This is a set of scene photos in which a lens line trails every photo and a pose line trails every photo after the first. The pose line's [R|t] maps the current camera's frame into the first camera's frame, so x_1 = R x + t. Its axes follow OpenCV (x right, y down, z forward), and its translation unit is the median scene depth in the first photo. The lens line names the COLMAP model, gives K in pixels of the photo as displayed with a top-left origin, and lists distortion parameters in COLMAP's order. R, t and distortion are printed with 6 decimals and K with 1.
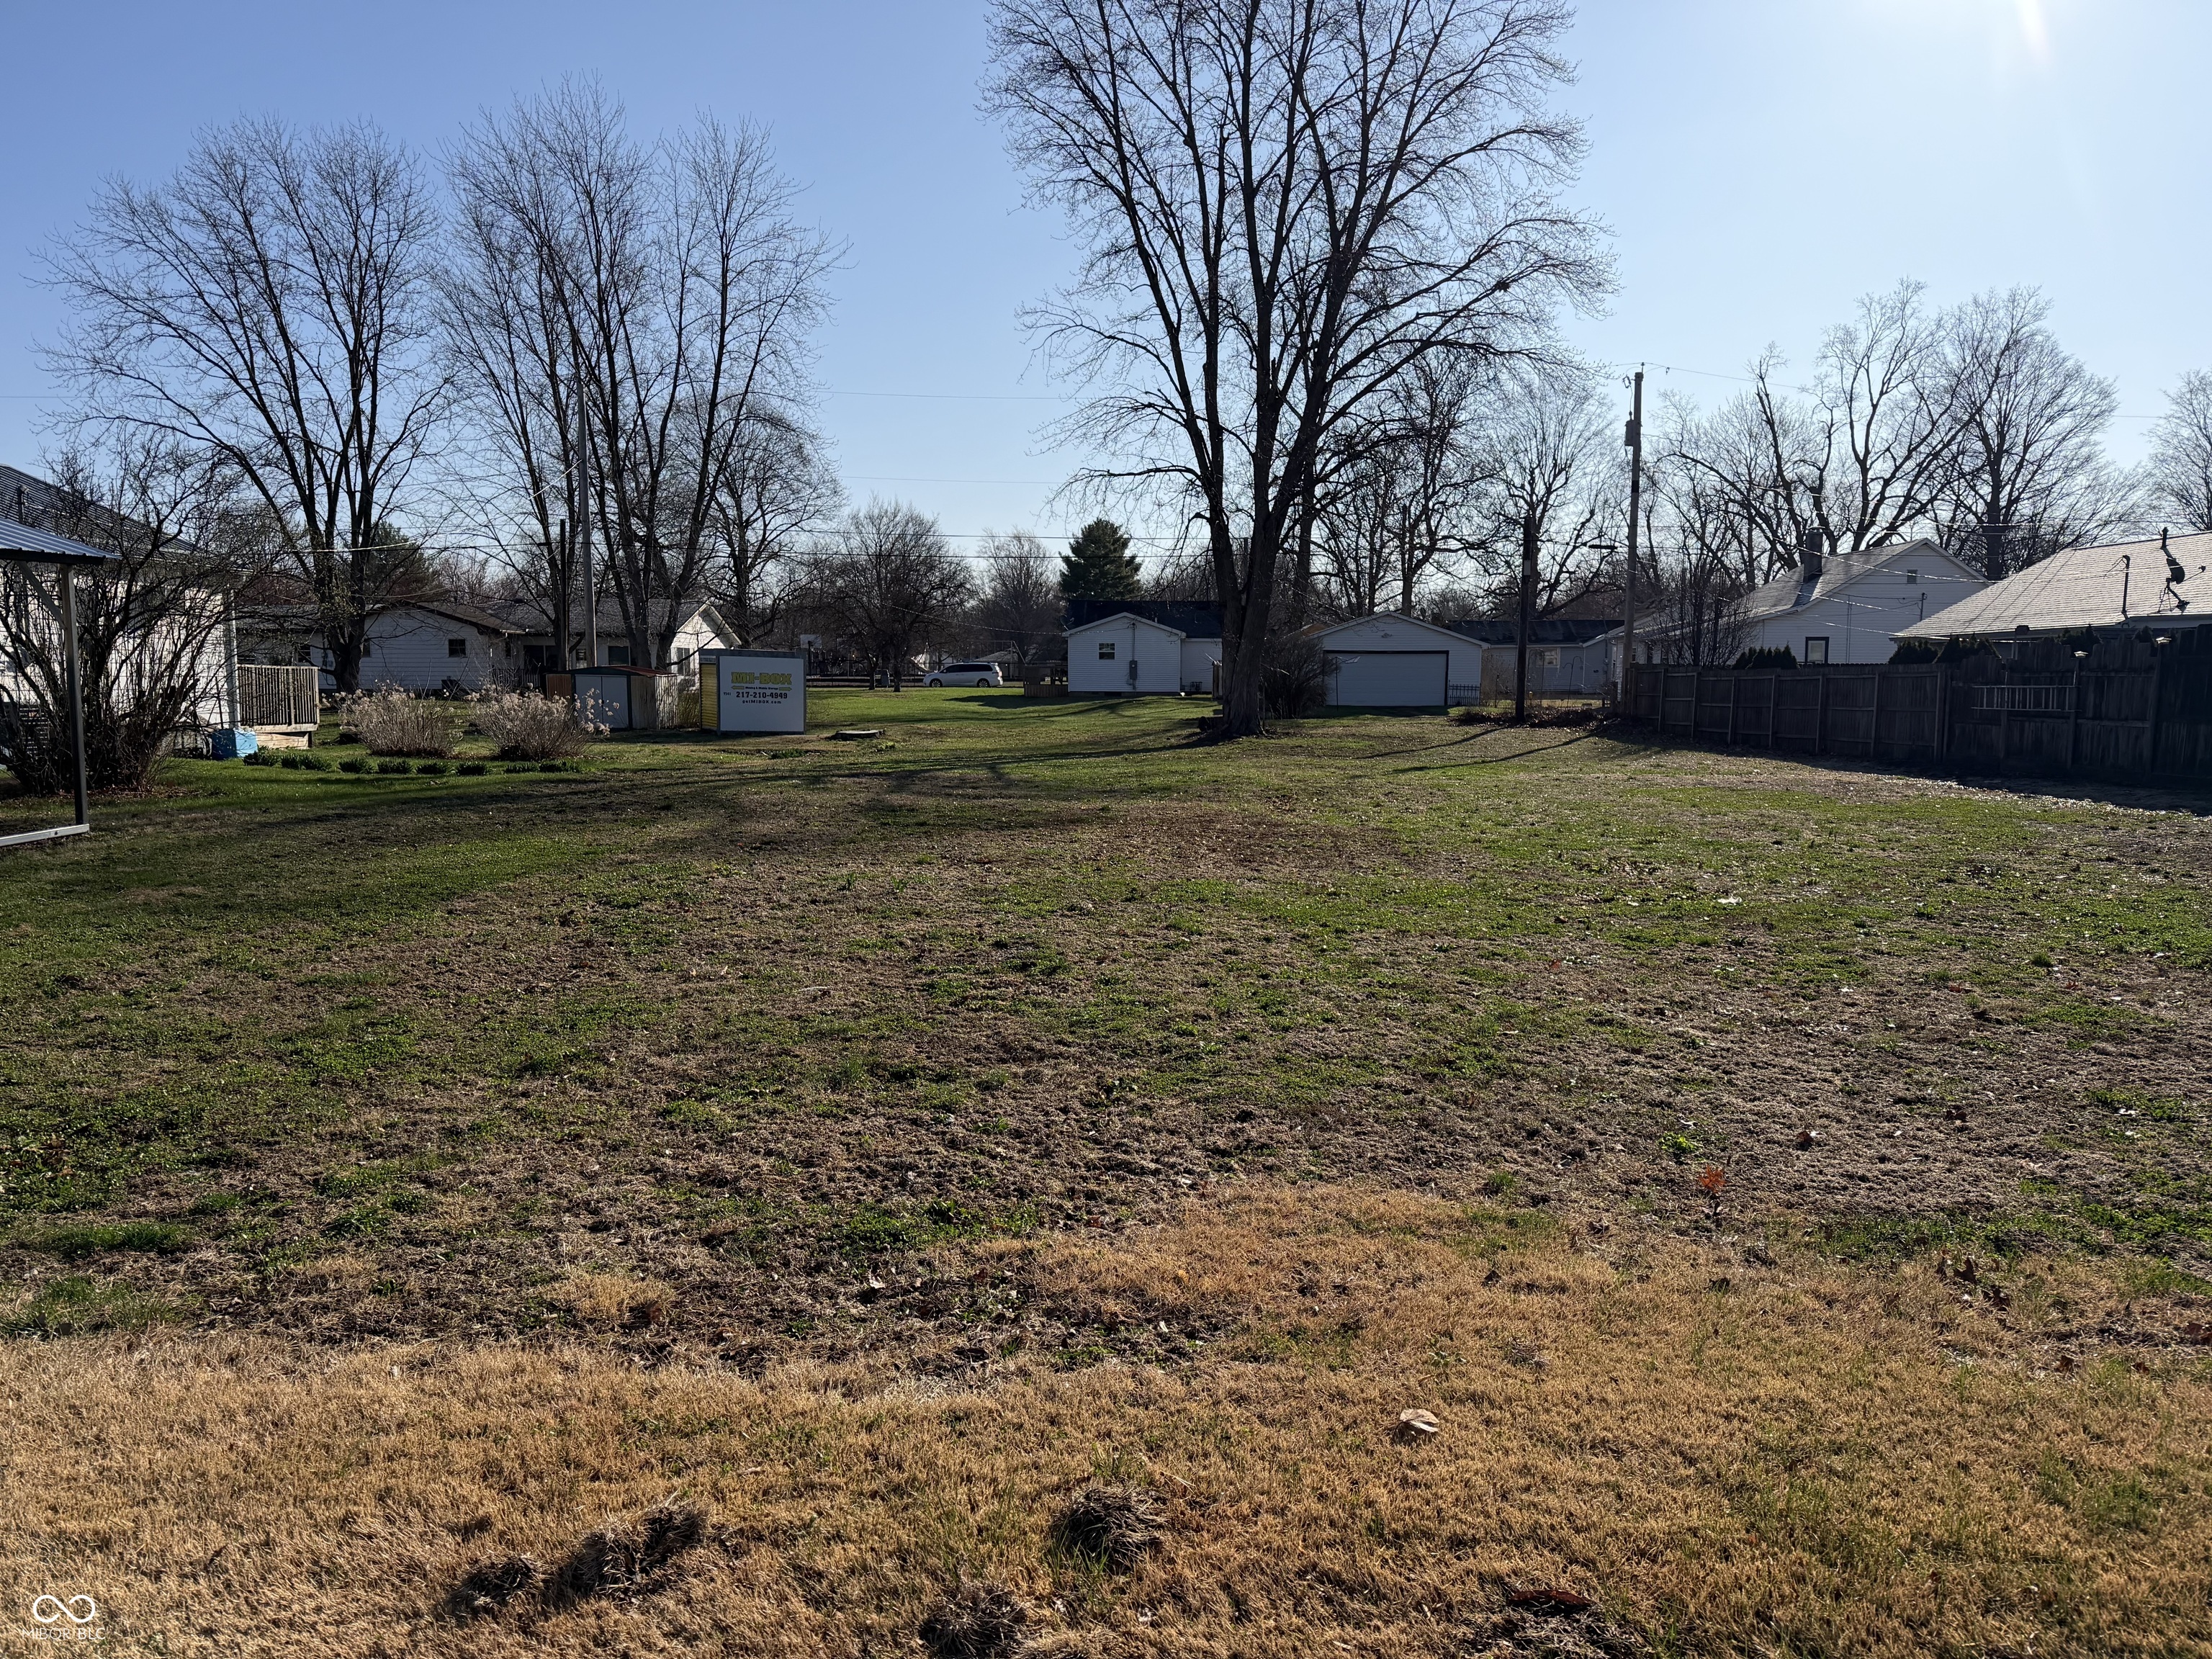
lens RADIAL K [[1551.3, 0, 1106.0], [0, 1551.3, 829.5], [0, 0, 1]] dist [0.096073, -0.141270]
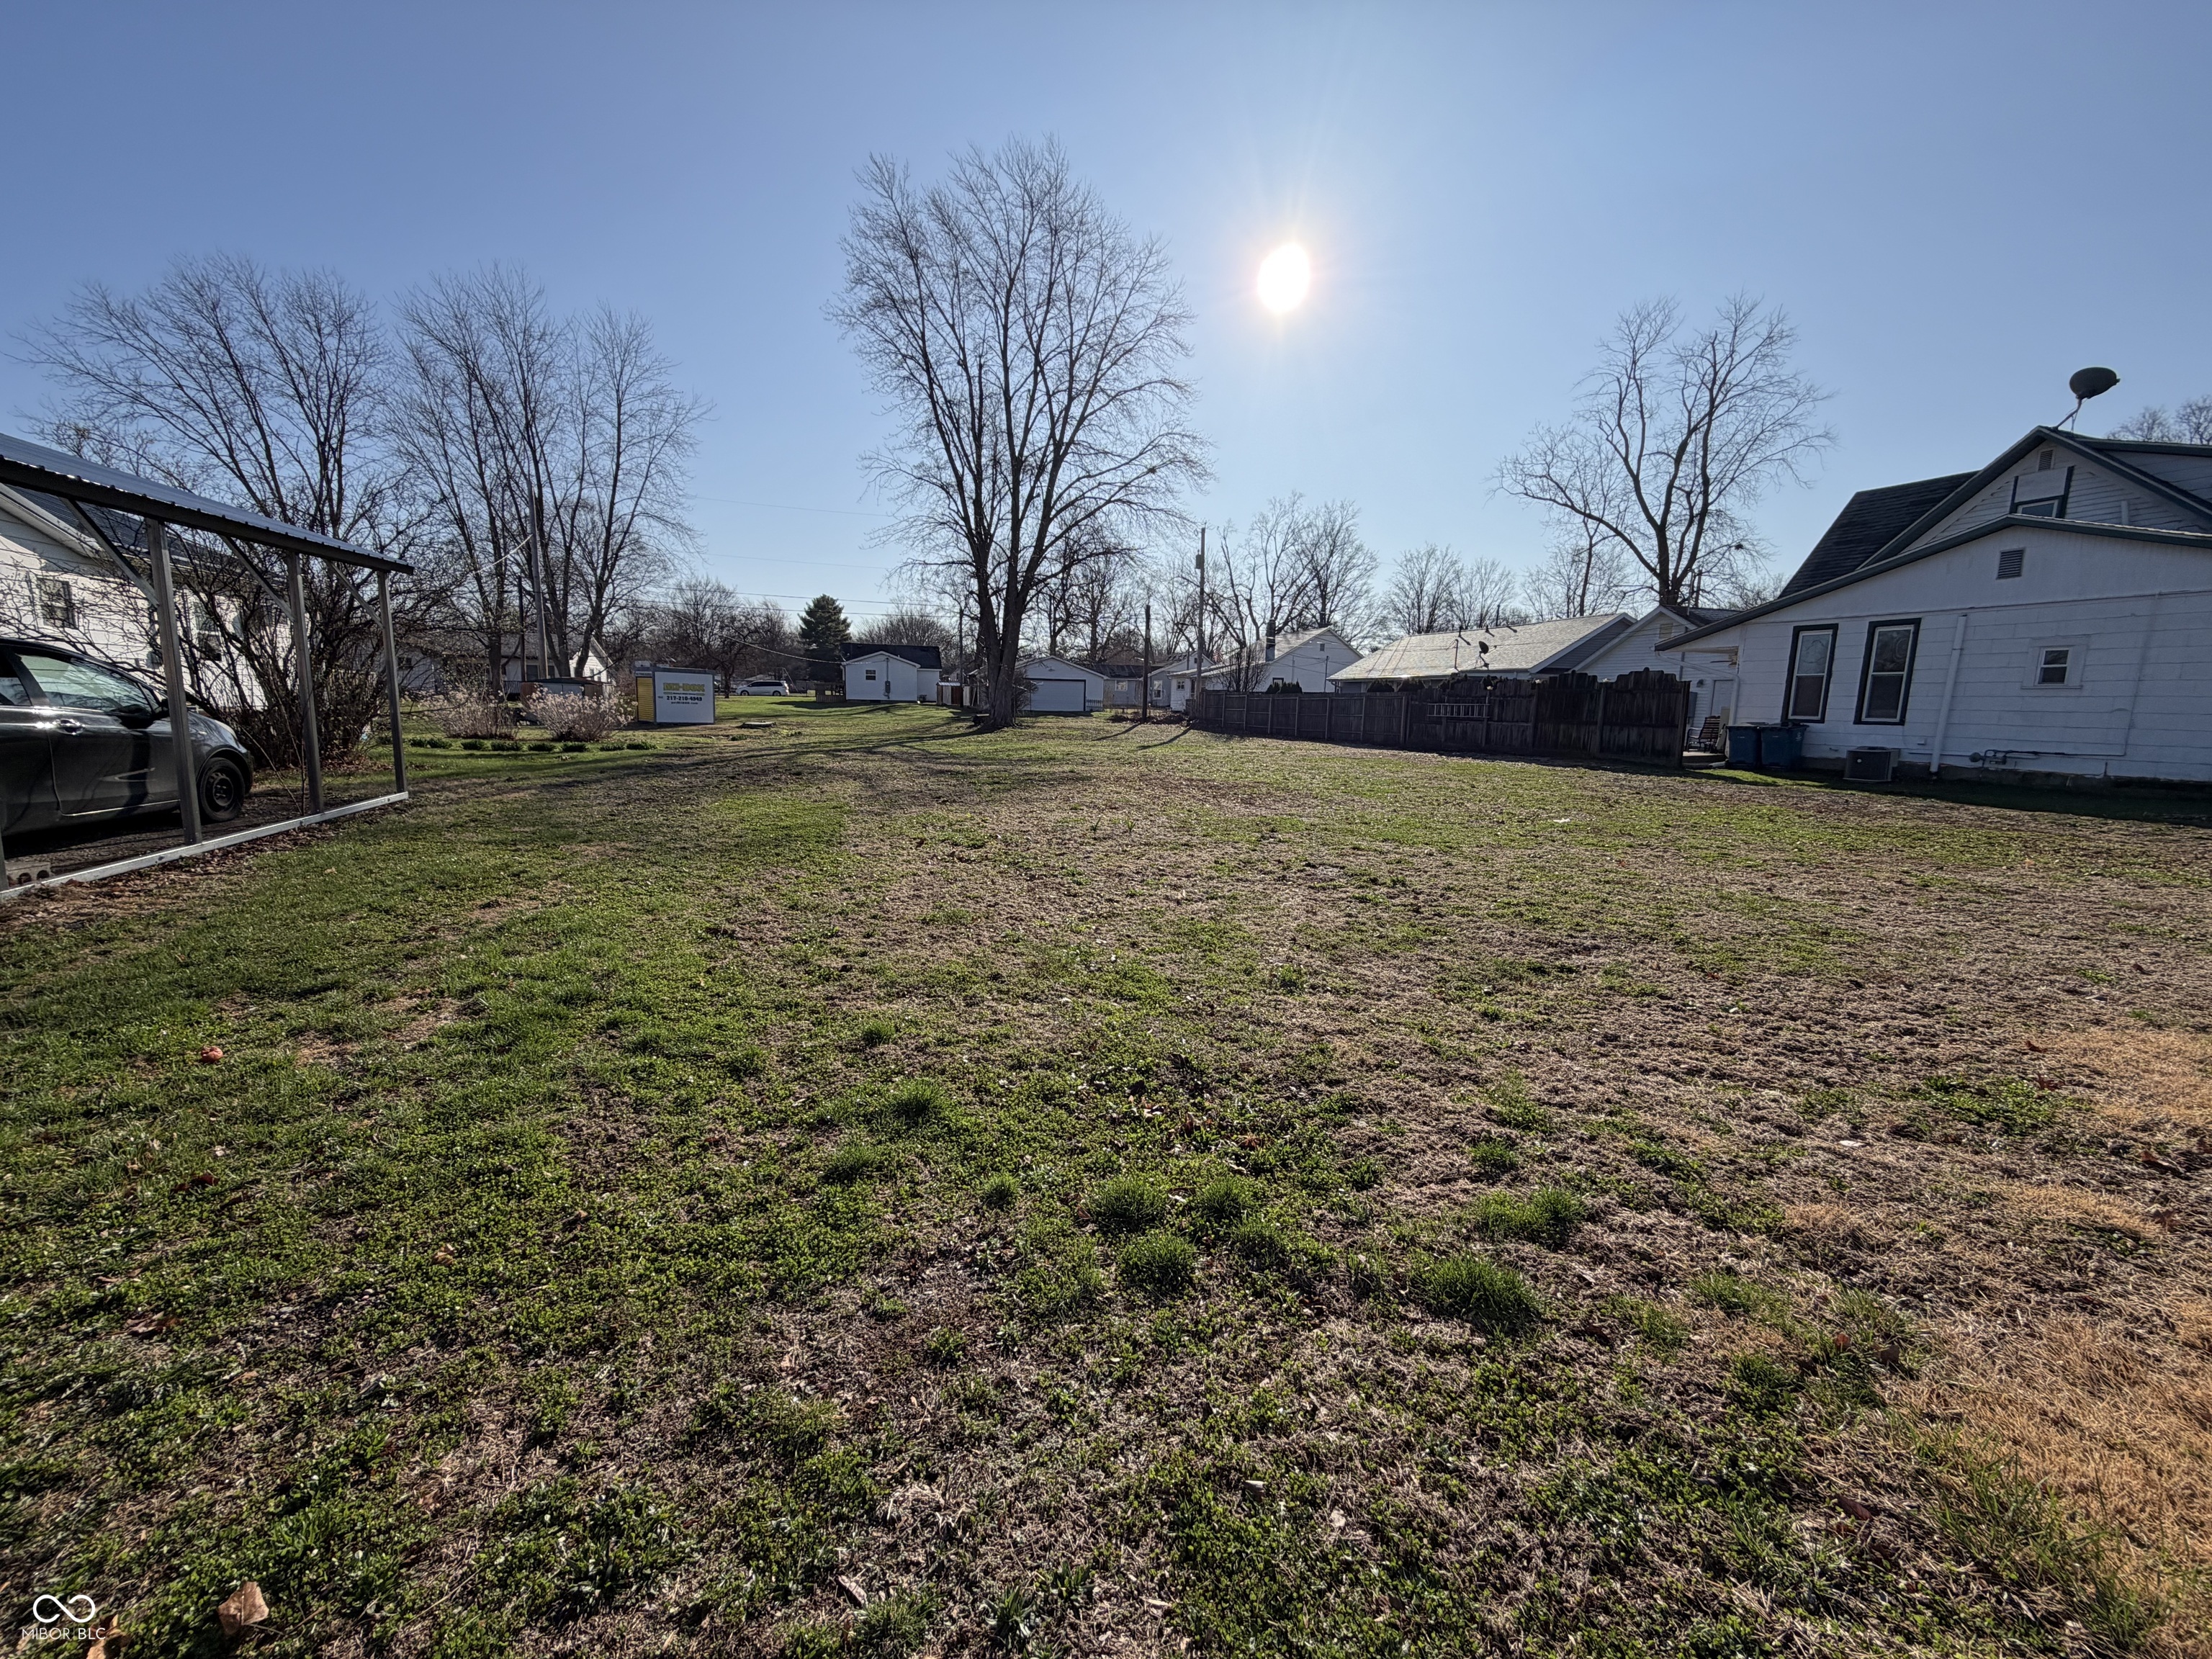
lens RADIAL K [[885.0, 0, 1106.0], [0, 885.0, 829.5], [0, 0, 1]] dist [0.003616, -0.002494]
pose [[0.951332, -0.028960, 0.306805, -0.101568], [0.012631, 0.998402, 0.055076, -0.001611], [-0.307910, -0.048520, 0.950178, 0.054232]]
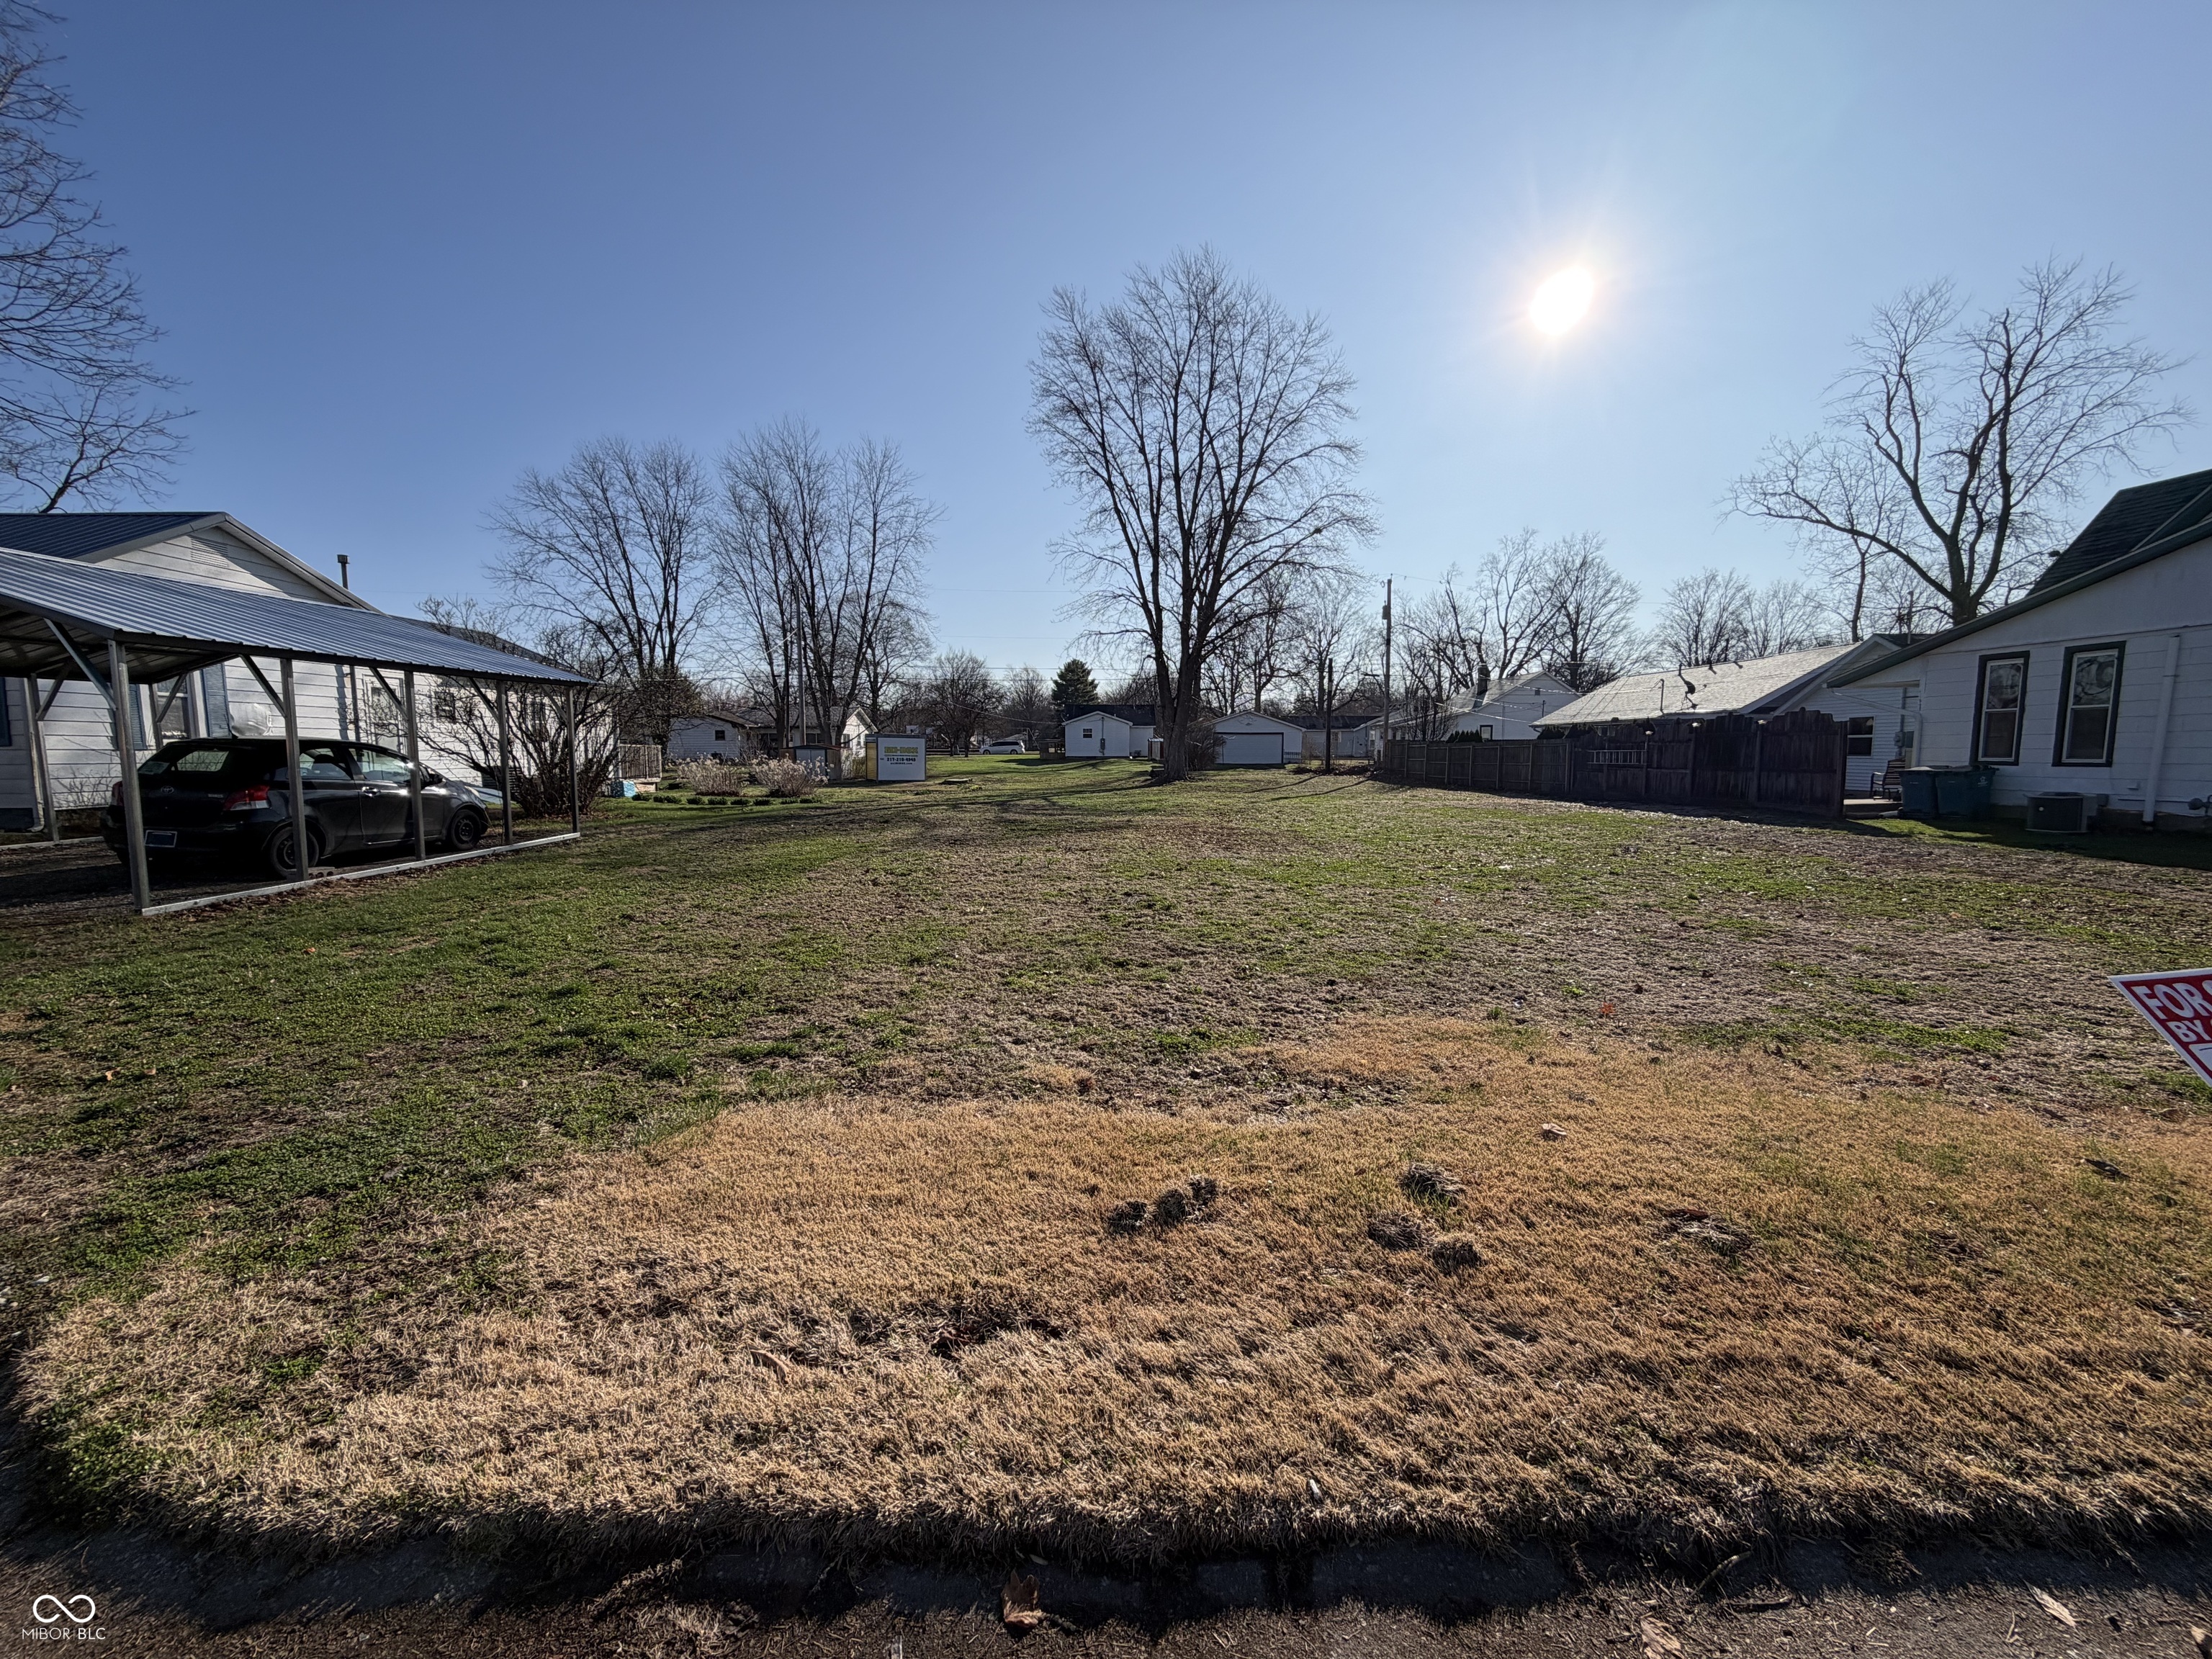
lens RADIAL K [[885.8, 0, 1097.9], [0, 885.8, 824.6], [0, 0, 1]] dist [-0.001290, -0.000281]
pose [[0.999664, -0.007537, 0.024807, -0.025579], [0.007849, 0.999891, -0.012517, 0.001348], [-0.024710, 0.012707, 0.999614, -0.003581]]
